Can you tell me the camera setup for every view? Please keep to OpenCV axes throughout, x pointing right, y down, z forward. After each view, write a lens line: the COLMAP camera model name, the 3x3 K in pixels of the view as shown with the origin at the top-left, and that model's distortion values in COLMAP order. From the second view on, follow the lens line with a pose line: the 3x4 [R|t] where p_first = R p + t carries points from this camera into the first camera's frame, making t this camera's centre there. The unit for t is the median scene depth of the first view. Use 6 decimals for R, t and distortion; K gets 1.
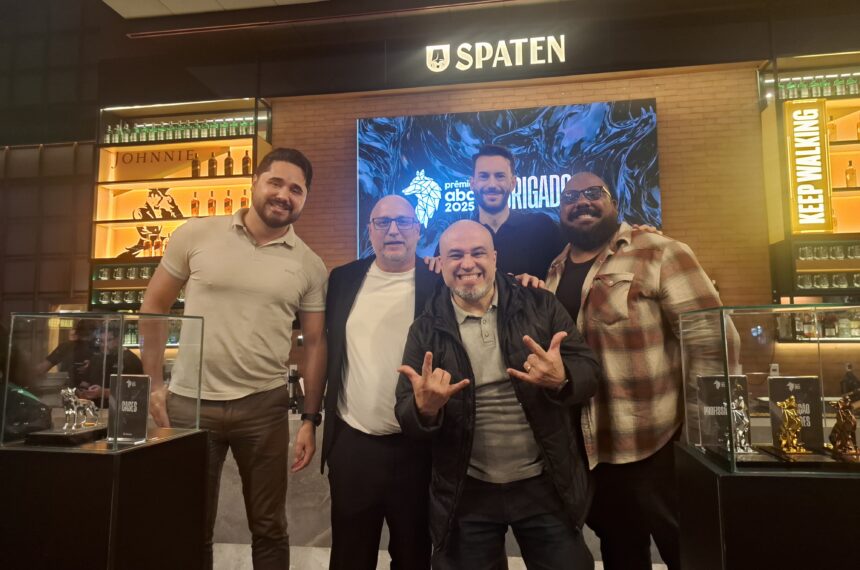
lens RADIAL K [[575.2, 0, 436.2], [0, 575.2, 280.4], [0, 0, 1]] dist [0.007121, -0.020037]
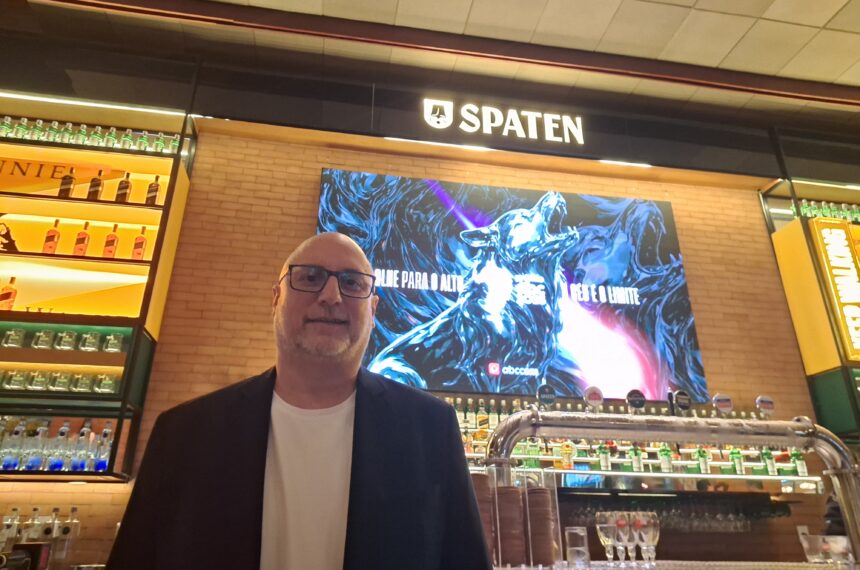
lens RADIAL K [[575.2, 0, 427.8], [0, 575.2, 264.9], [0, 0, 1]] dist [0.007121, -0.020037]
pose [[0.949674, 0.145525, 0.277383, -0.199469], [-0.051382, 0.945907, -0.320342, 0.077708], [-0.308997, 0.289968, 0.905781, 0.312694]]
